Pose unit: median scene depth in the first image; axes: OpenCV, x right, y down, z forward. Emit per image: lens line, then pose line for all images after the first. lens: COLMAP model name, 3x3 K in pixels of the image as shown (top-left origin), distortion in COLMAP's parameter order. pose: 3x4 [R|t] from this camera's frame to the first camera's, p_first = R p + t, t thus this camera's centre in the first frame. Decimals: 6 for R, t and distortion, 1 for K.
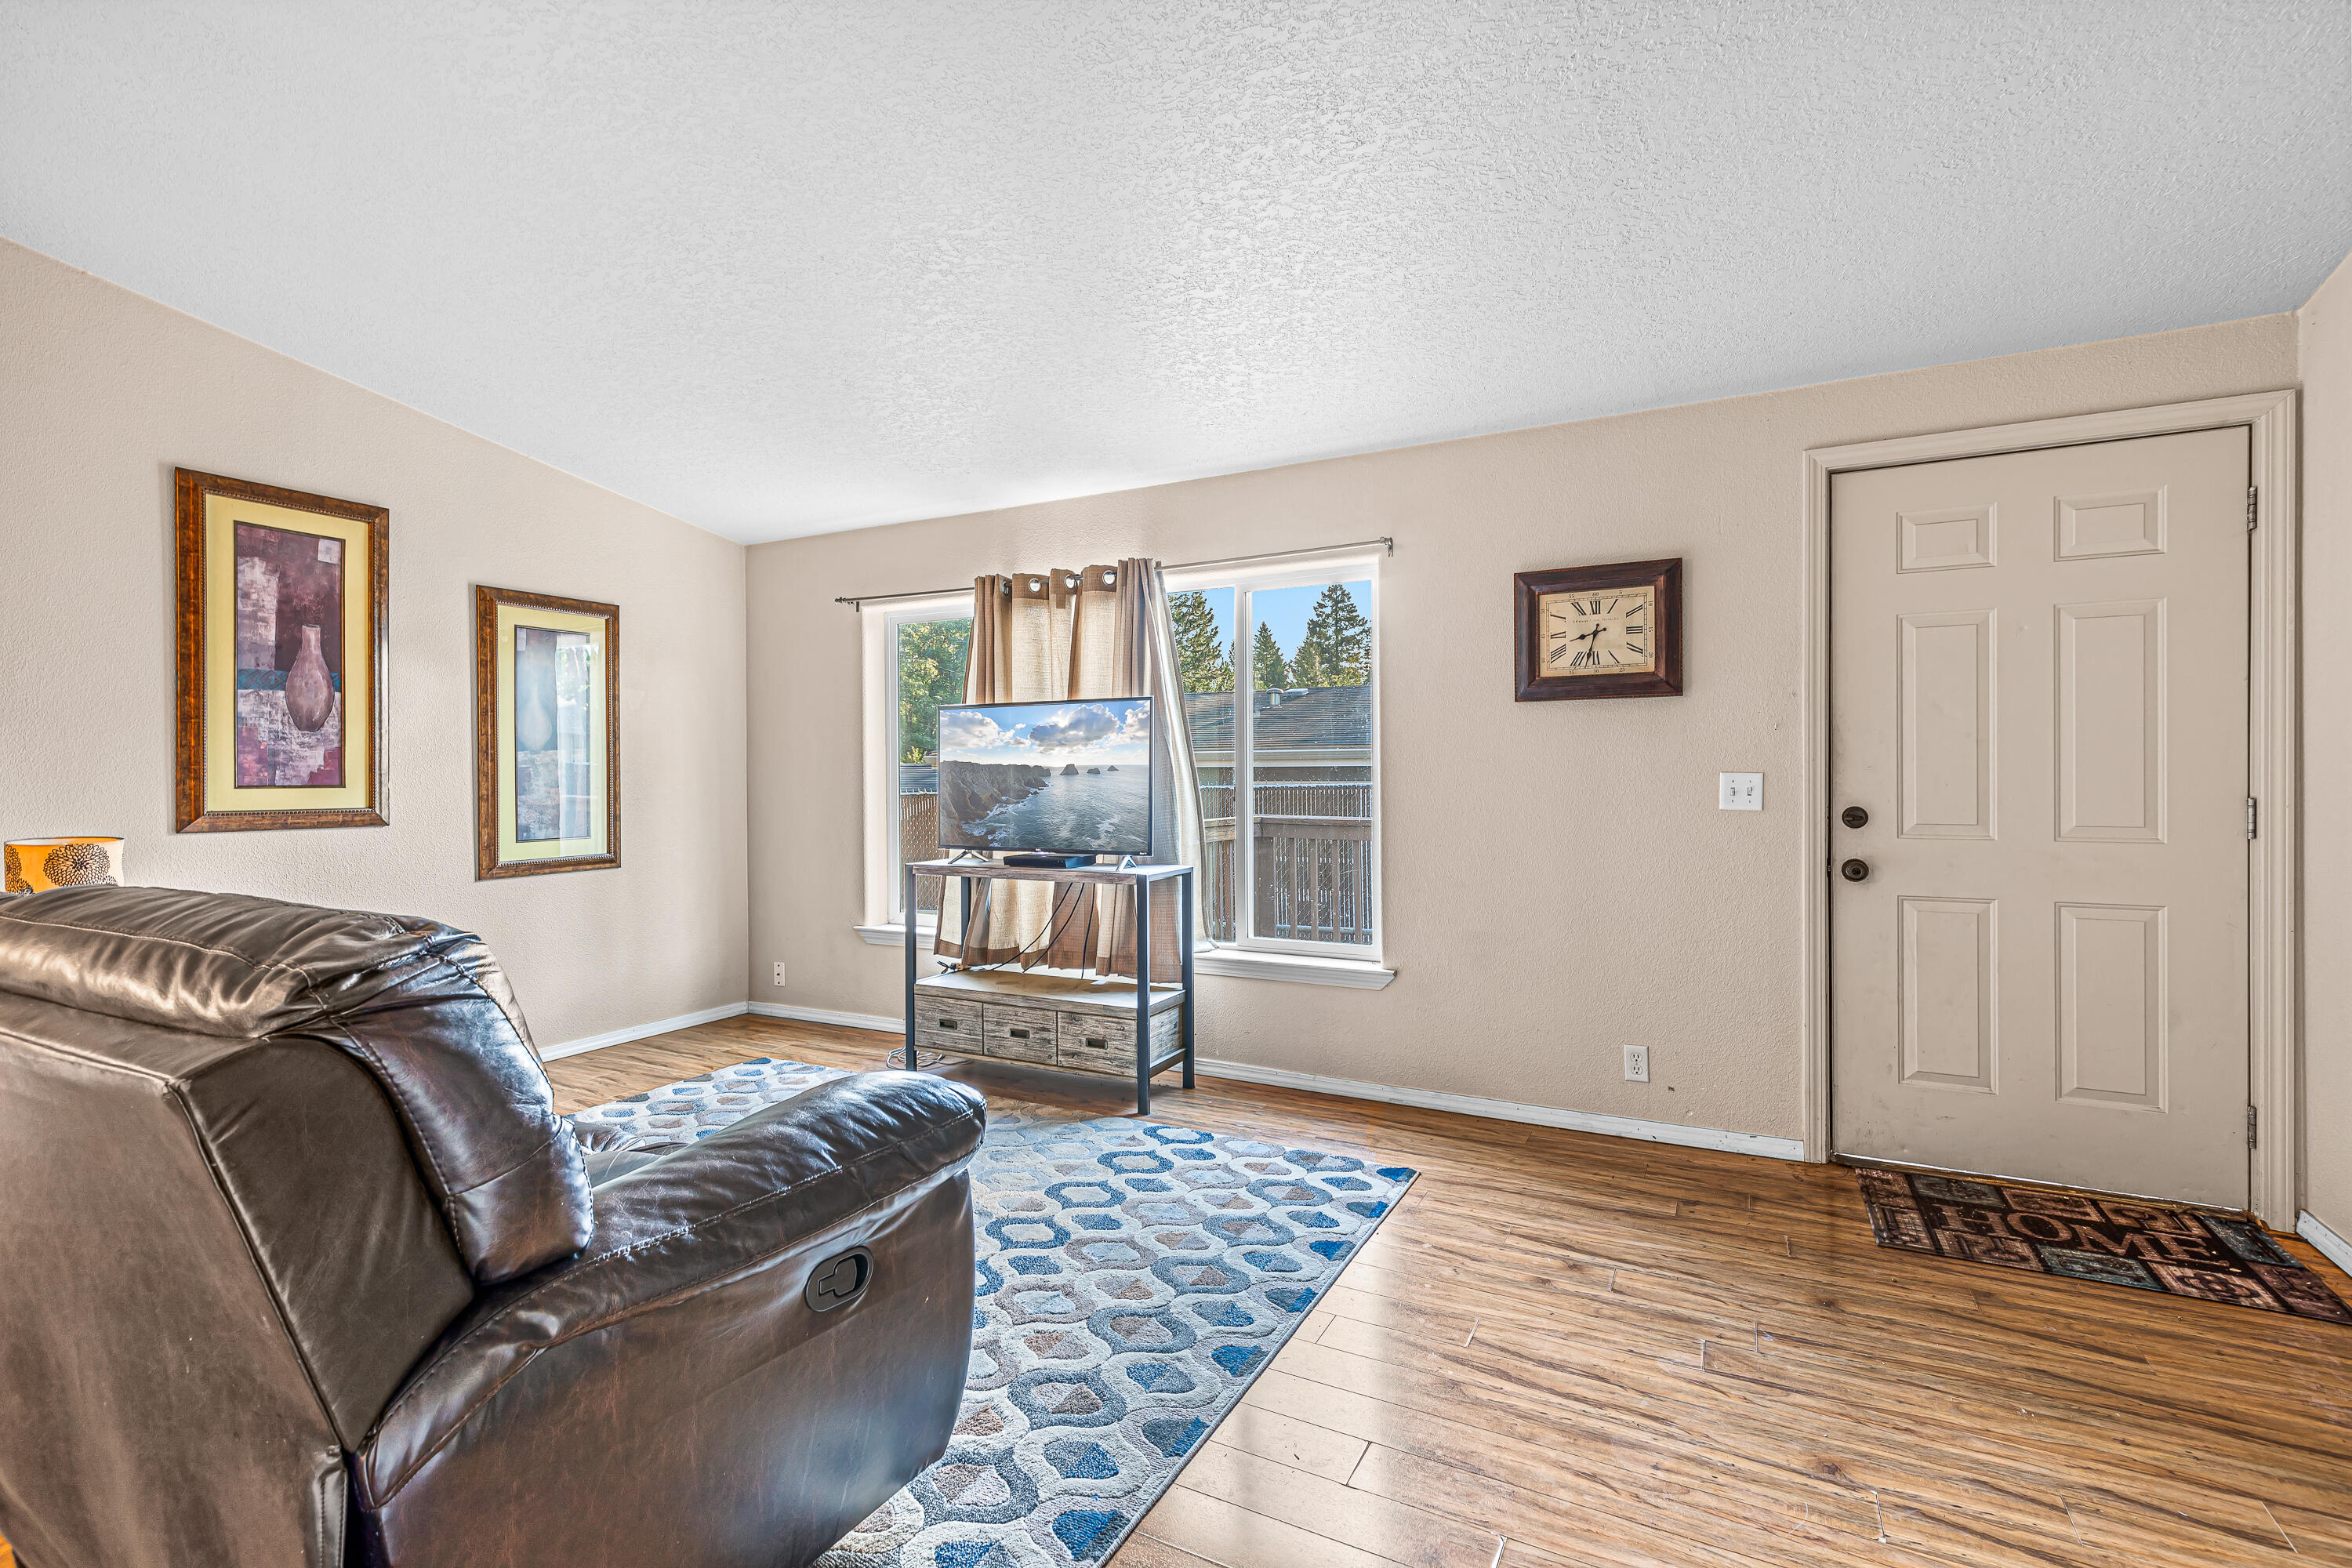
lens RADIAL K [[1100.5, 0, 1197.2], [0, 1100.5, 774.8], [0, 0, 1]] dist [0.010383, -0.002325]
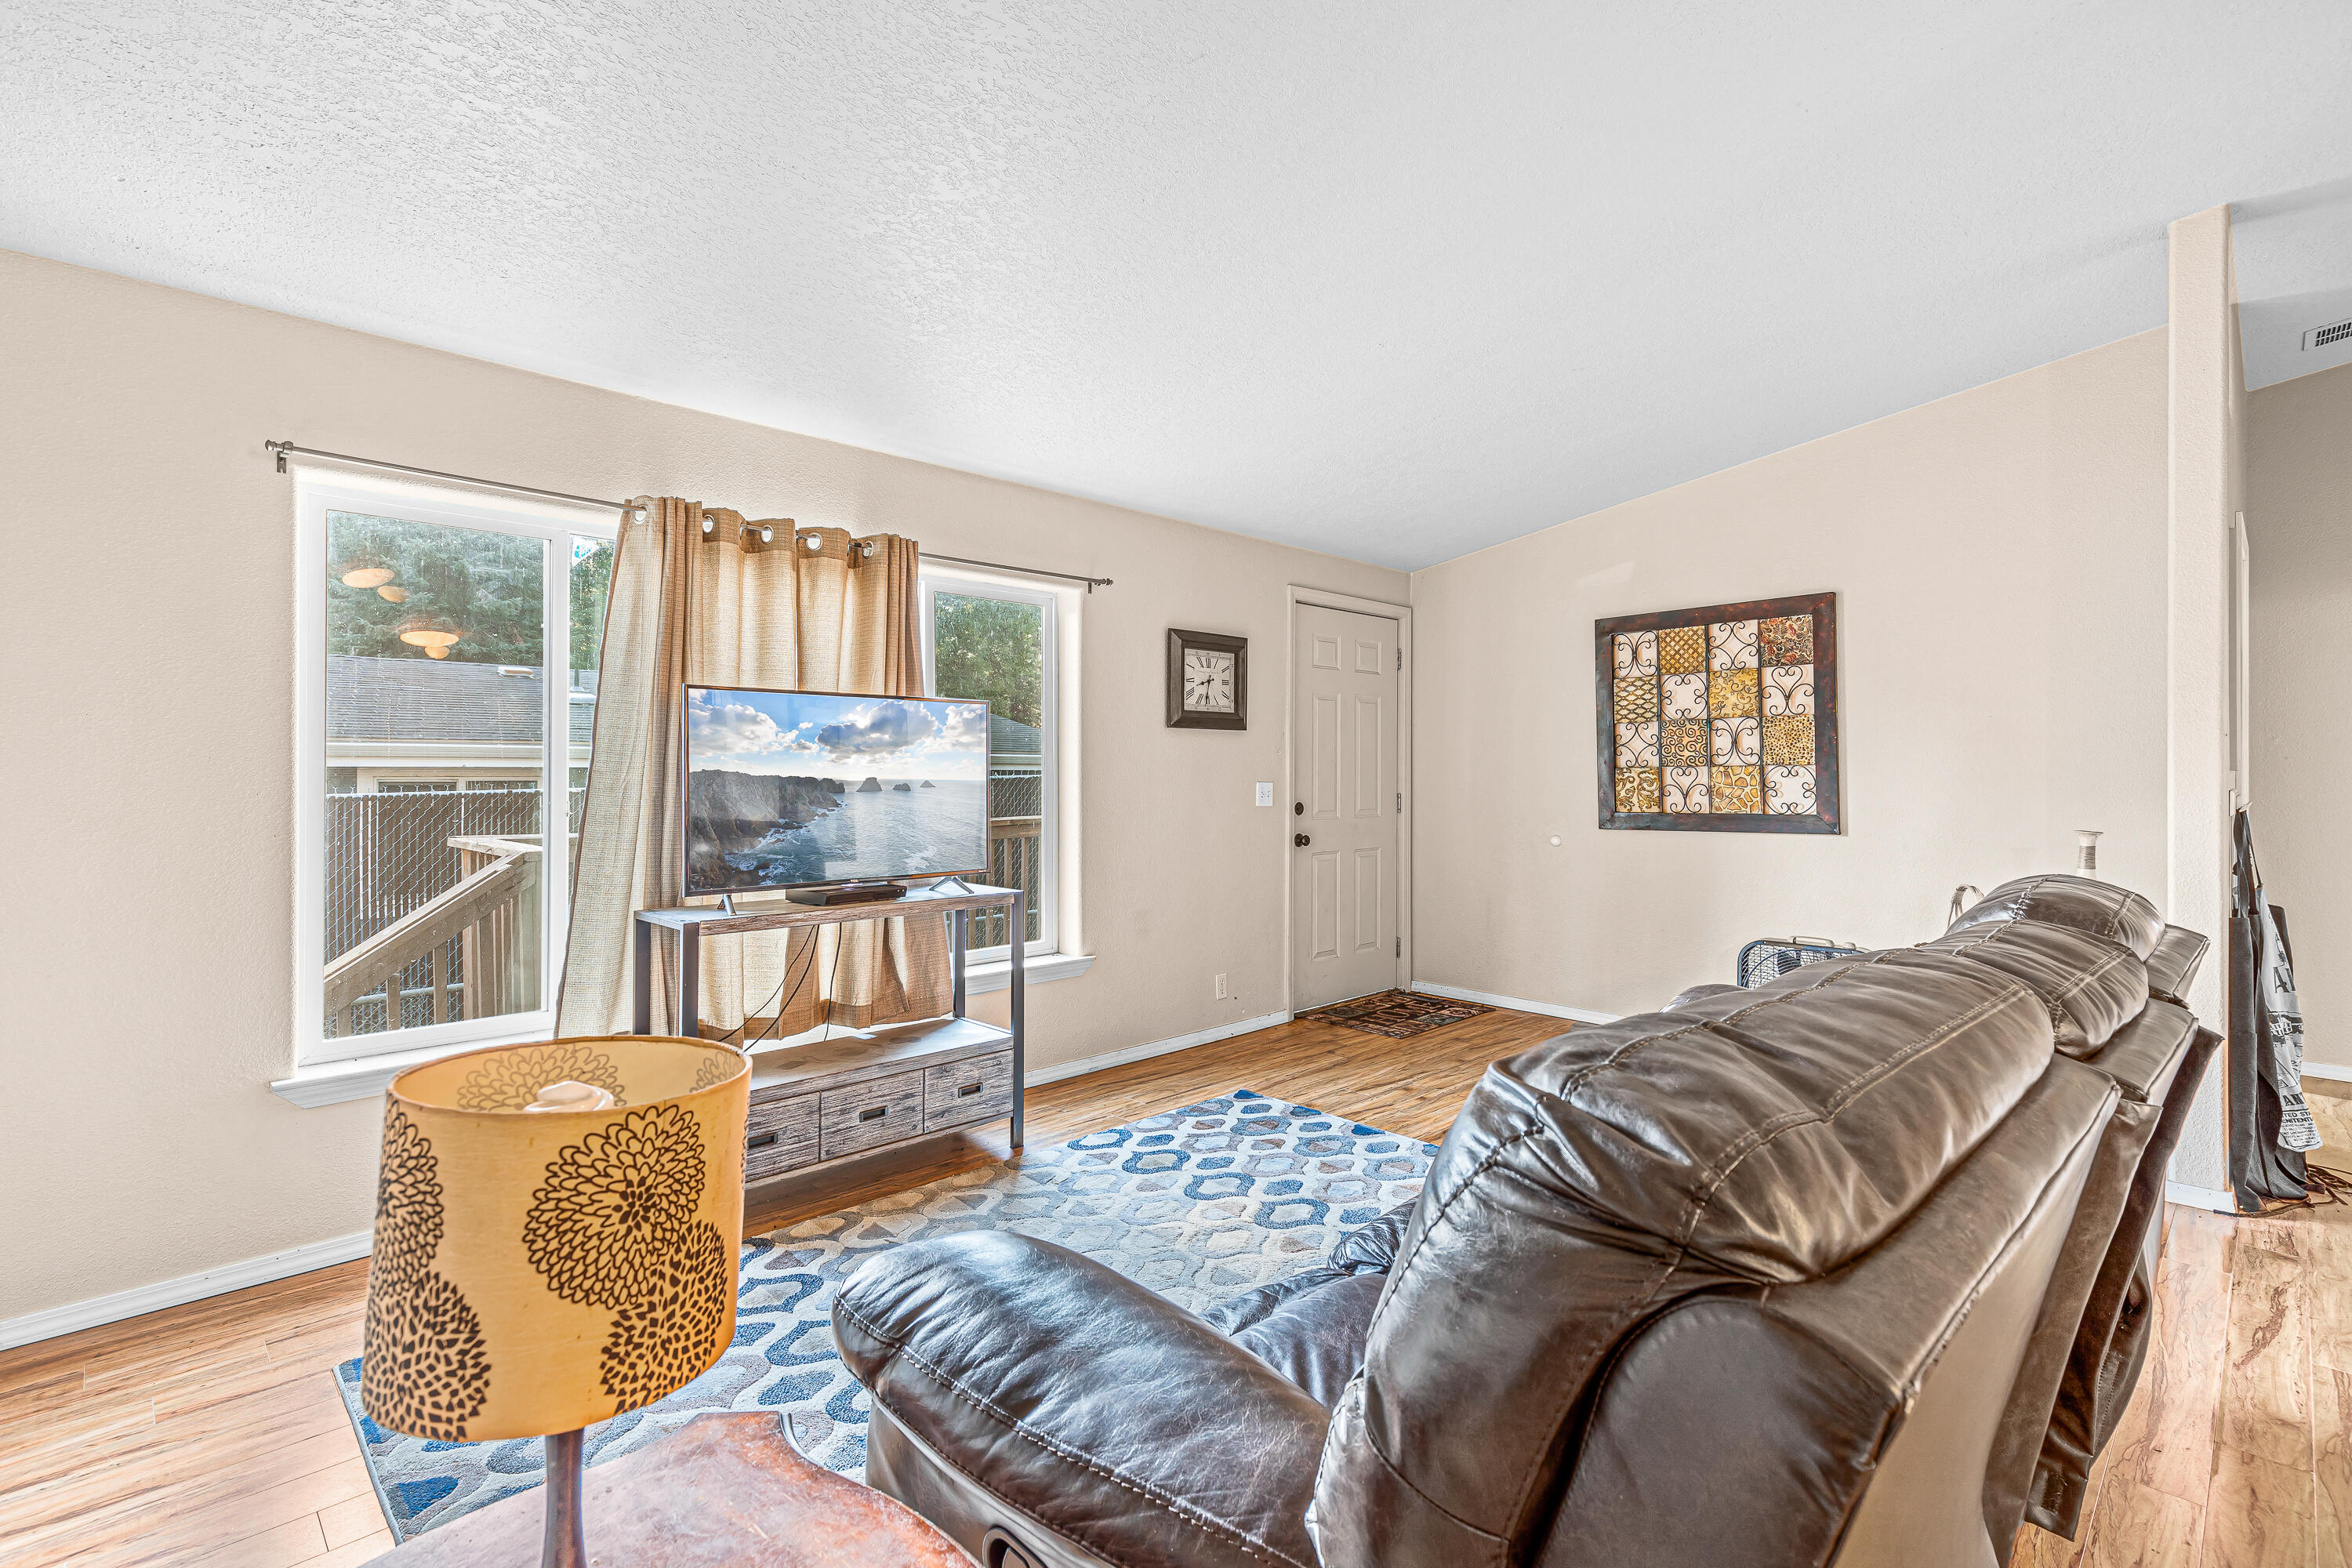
lens RADIAL K [[1100.5, 0, 1159.4], [0, 1100.5, 774.7], [0, 0, 1]] dist [0.010383, -0.002325]
pose [[0.311613, 0.001007, 0.950208, -0.976599], [0.006479, 0.999974, -0.003185, -0.007937], [-0.950187, 0.007149, 0.311599, 0.630935]]
